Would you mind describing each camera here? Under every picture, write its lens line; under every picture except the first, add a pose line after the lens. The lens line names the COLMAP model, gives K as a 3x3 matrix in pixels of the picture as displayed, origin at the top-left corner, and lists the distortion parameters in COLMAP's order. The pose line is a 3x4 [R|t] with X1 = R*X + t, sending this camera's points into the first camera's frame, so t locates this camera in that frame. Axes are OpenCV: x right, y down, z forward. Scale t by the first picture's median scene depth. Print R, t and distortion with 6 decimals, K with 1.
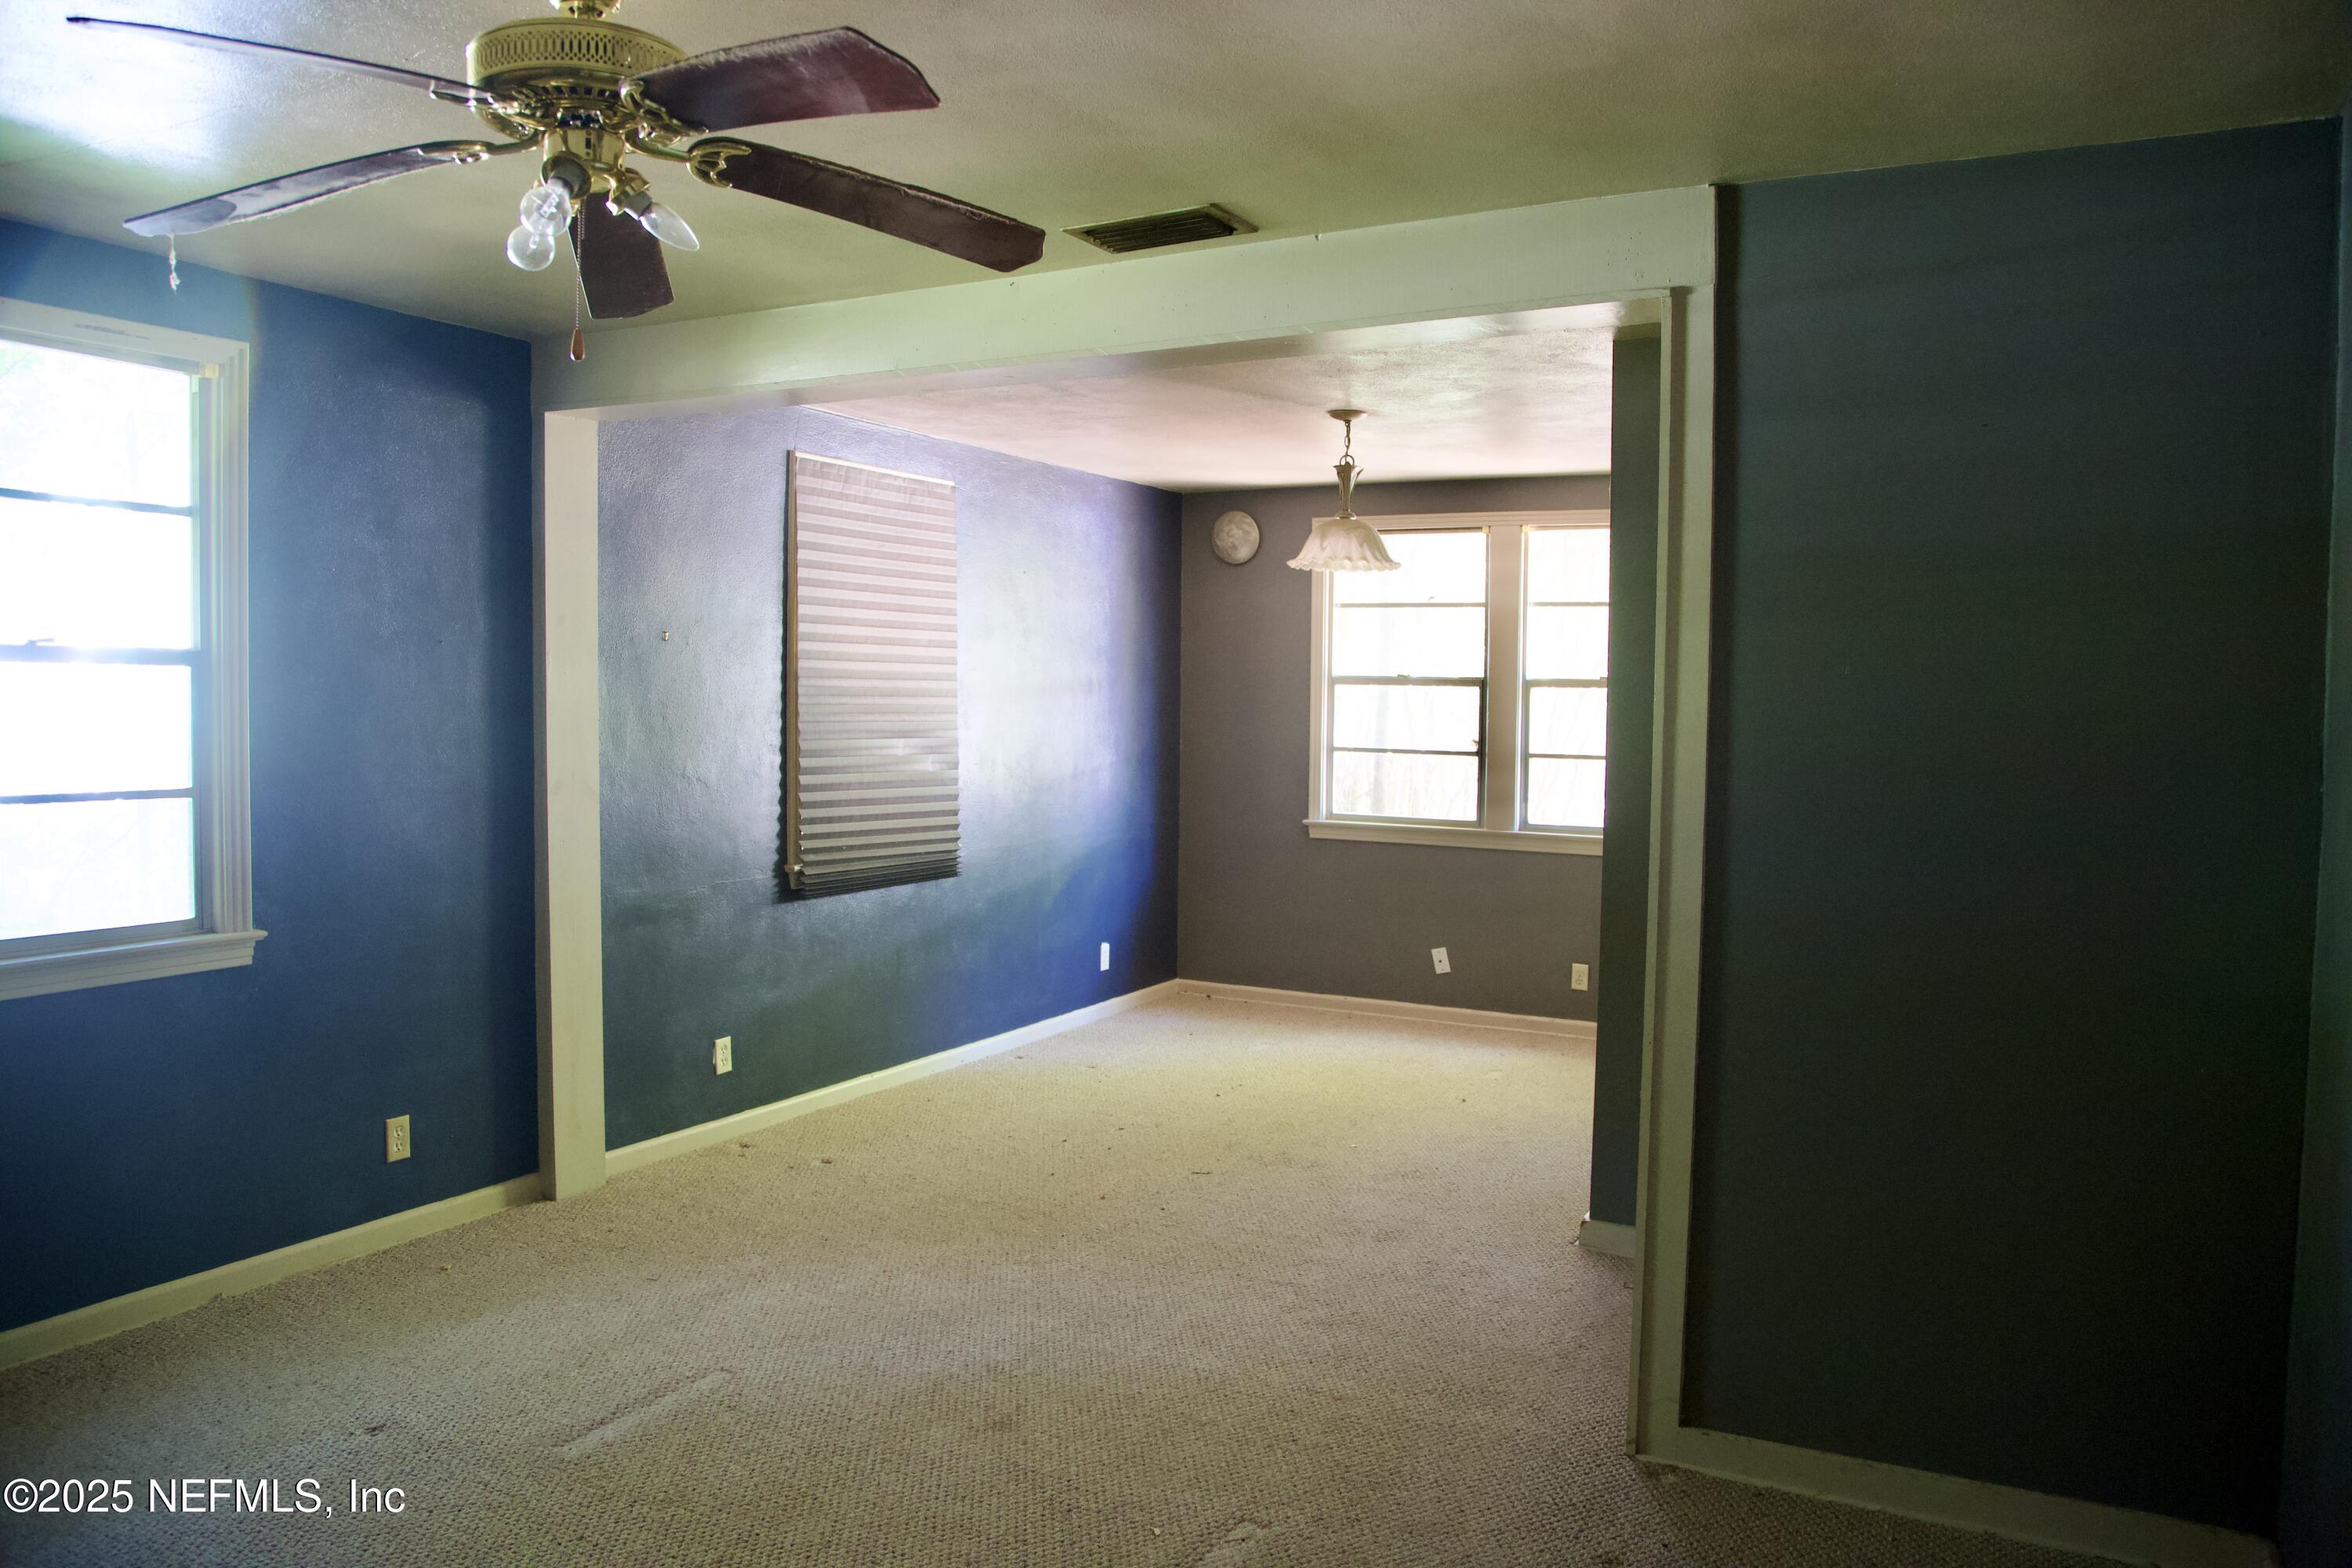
lens RADIAL K [[1547.0, 0, 1176.0], [0, 1547.0, 784.0], [0, 0, 1]] dist [-0.136546, 0.087553]
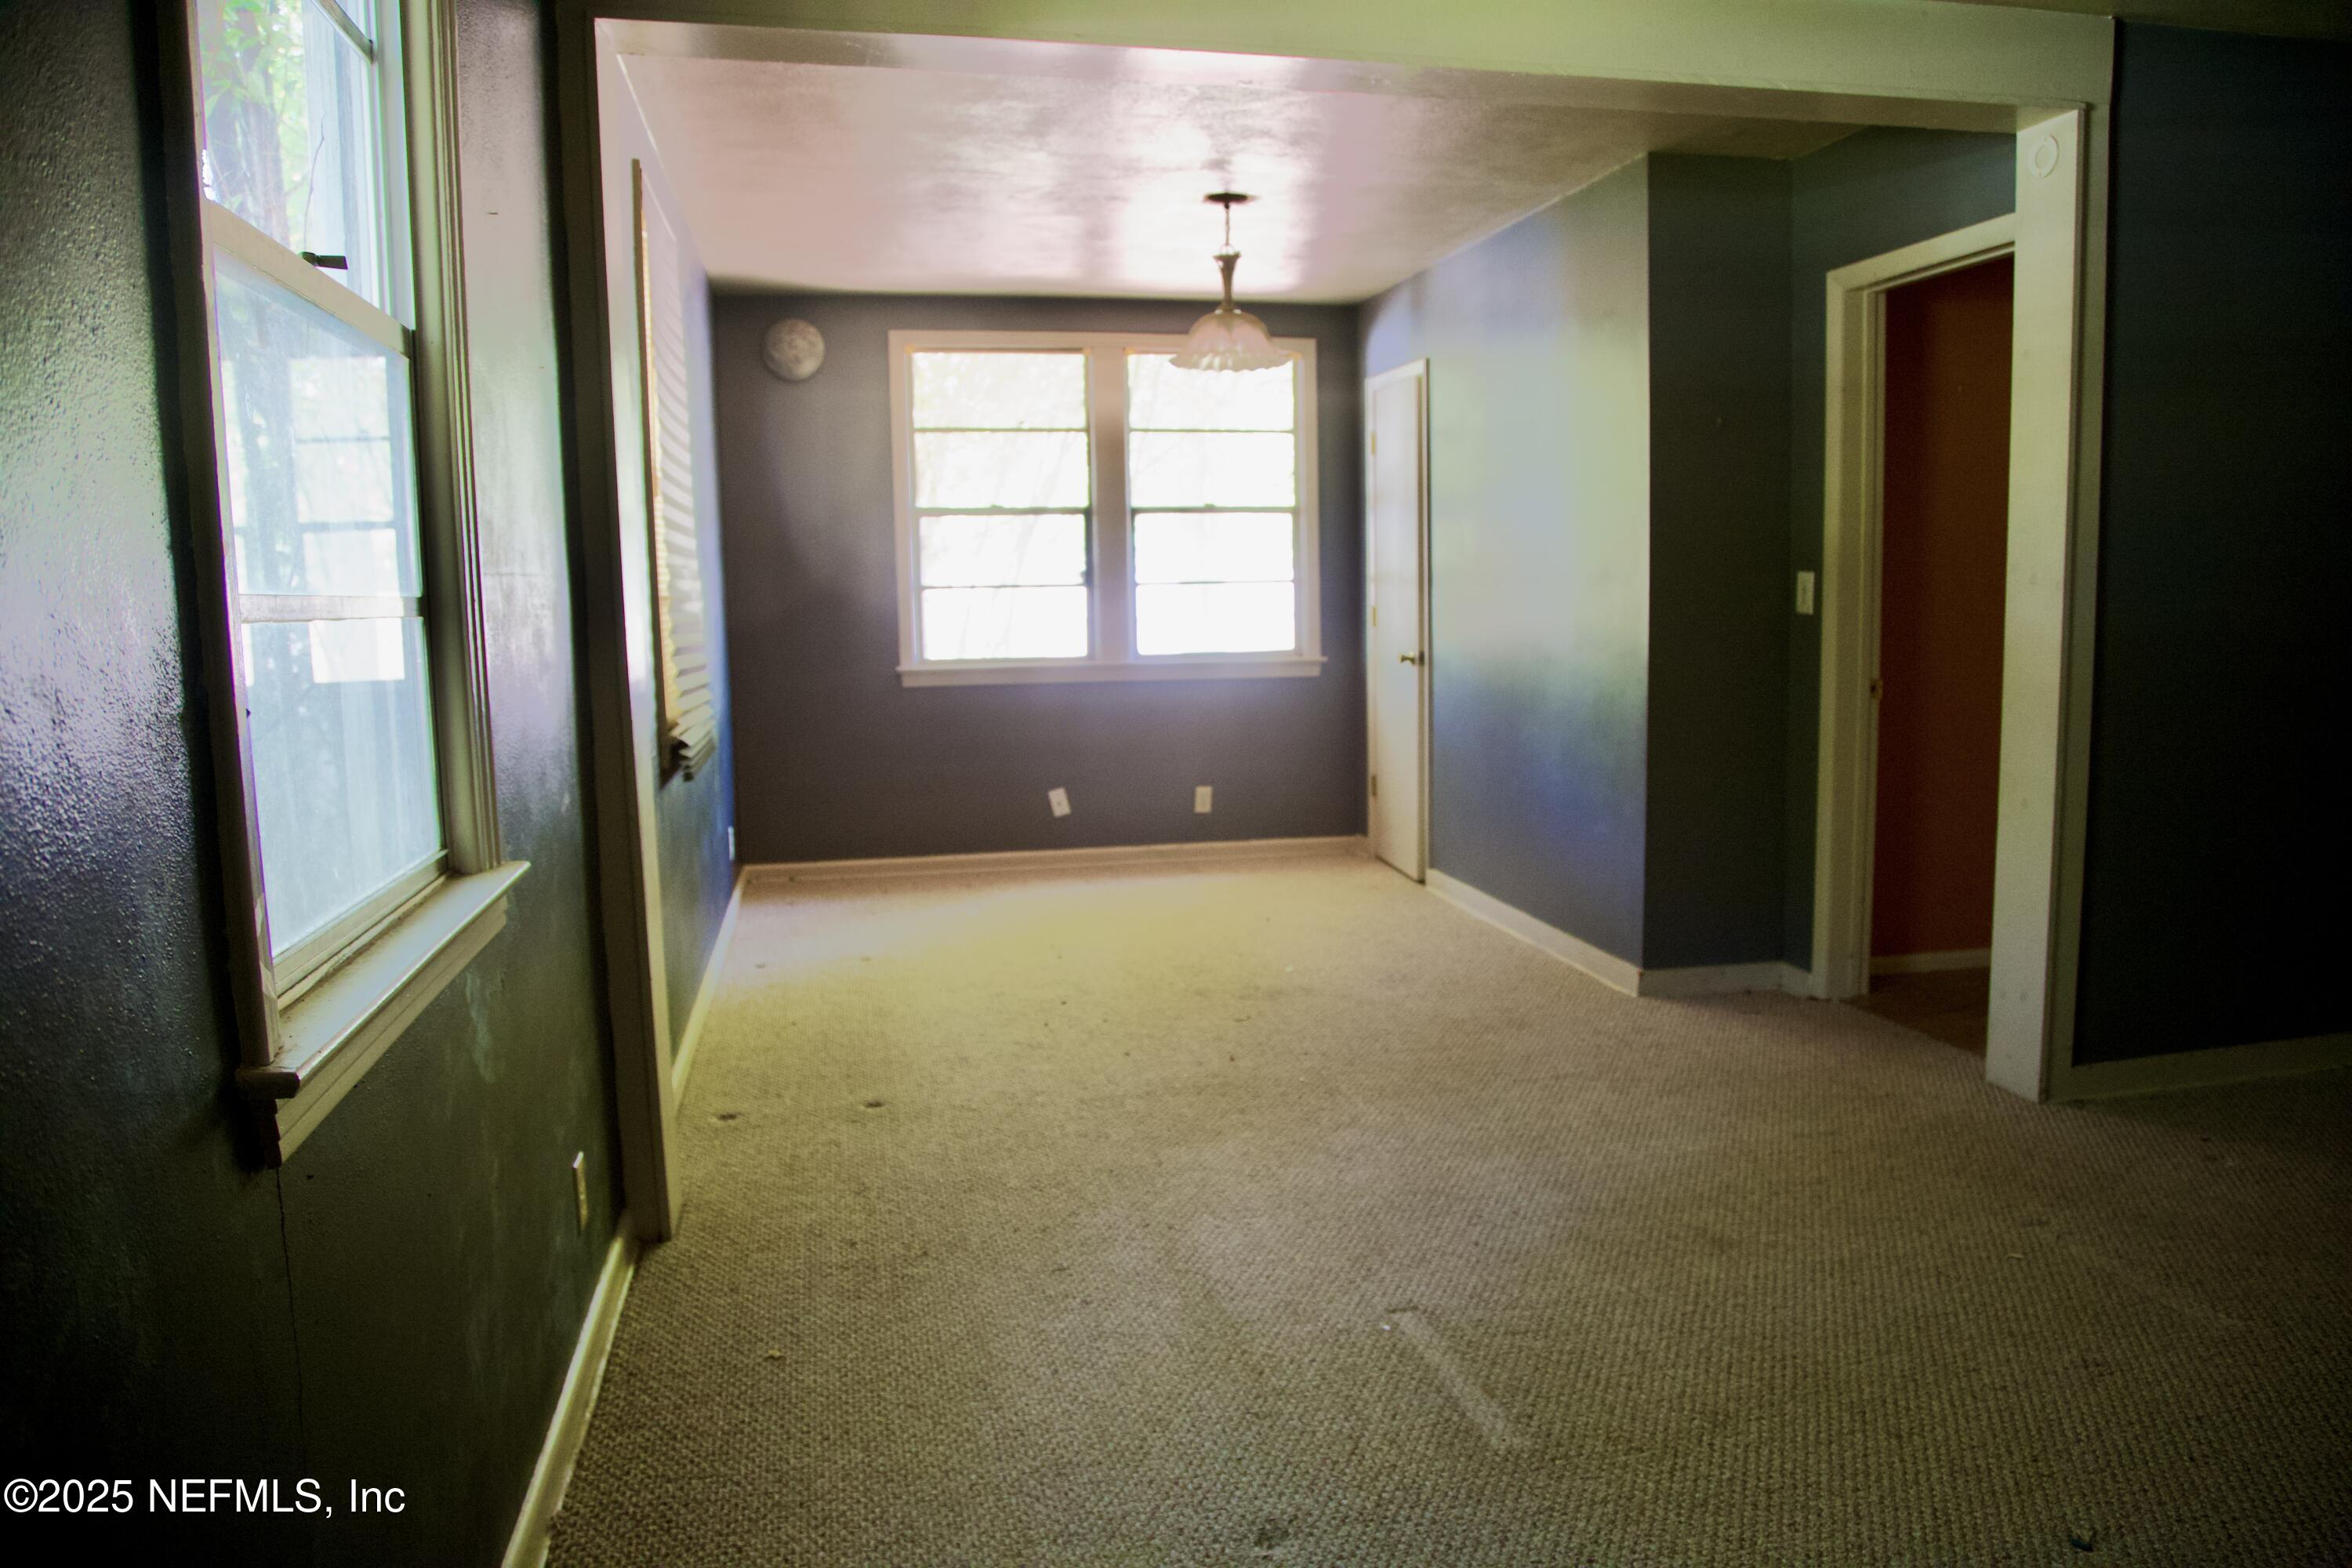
lens RADIAL K [[1547.0, 0, 1176.0], [0, 1547.0, 784.0], [0, 0, 1]] dist [-0.136546, 0.087553]
pose [[0.780362, -0.107640, 0.615994, -0.376387], [0.061444, 0.993505, 0.095768, 0.015583], [-0.622302, -0.036885, 0.781908, 0.205542]]
